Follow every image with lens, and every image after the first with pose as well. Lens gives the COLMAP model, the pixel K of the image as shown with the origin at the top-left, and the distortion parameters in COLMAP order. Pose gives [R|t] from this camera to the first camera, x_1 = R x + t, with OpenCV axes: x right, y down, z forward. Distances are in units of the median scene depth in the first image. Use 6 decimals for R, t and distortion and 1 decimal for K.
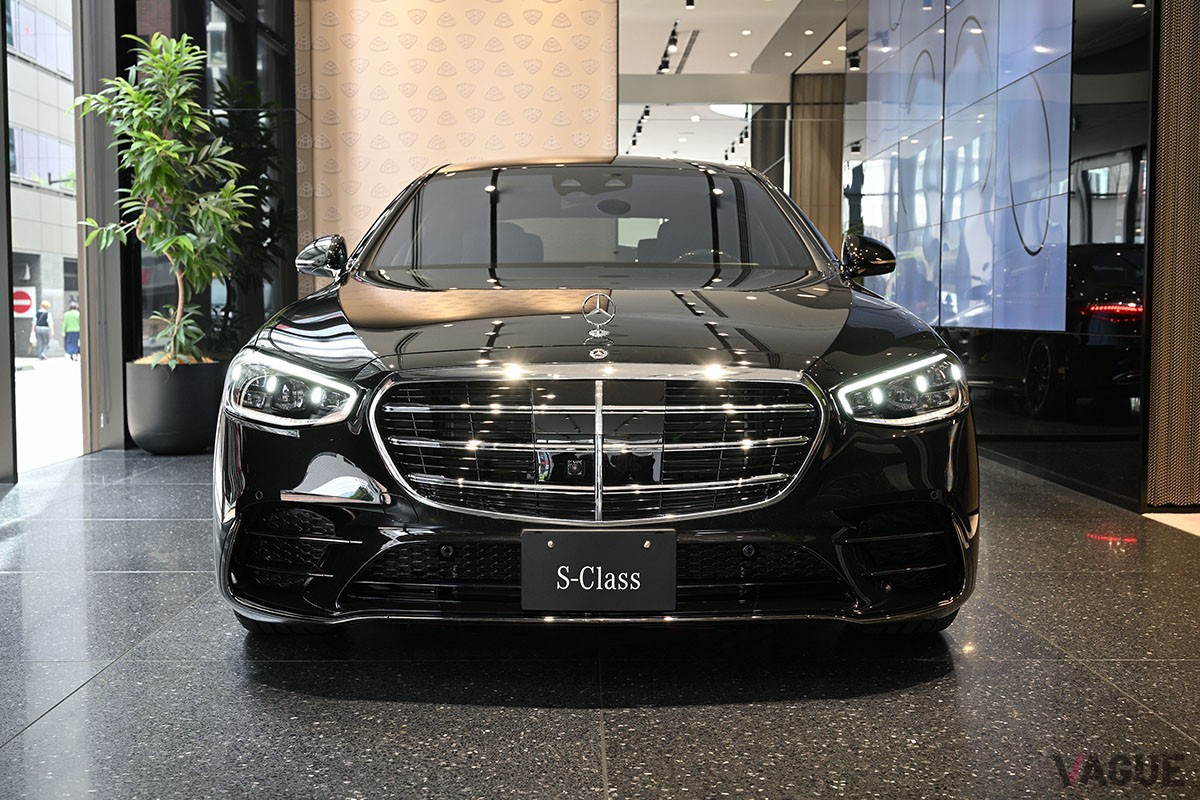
lens RADIAL K [[1364.6, 0, 597.2], [0, 1364.6, 398.7], [0, 0, 1]] dist [0.014424, 0.000000]
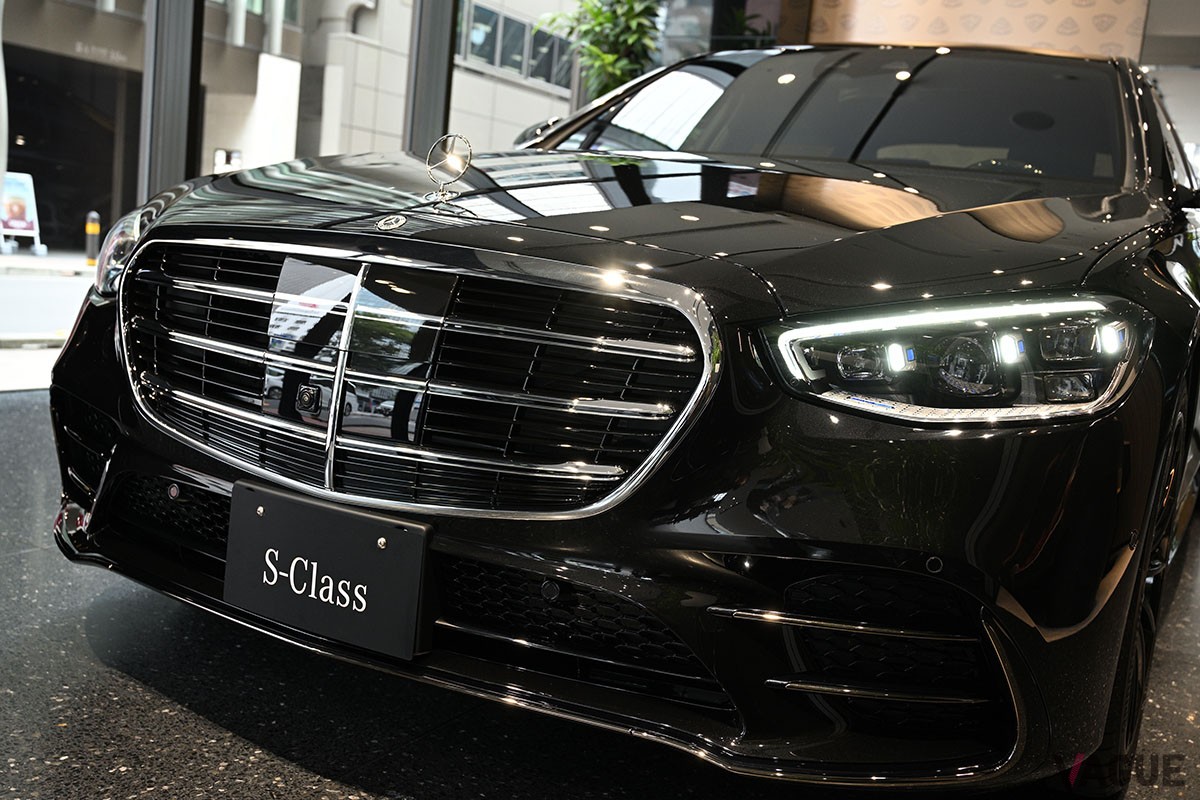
lens RADIAL K [[1187.4, 0, 597.3], [0, 1187.4, 400.1], [0, 0, 1]] dist [0.008430, 0.000000]
pose [[0.862246, 0.147615, -0.484501, 0.361026], [-0.128496, 0.989045, 0.072658, -0.005091], [0.489918, -0.000393, 0.871768, 0.592165]]
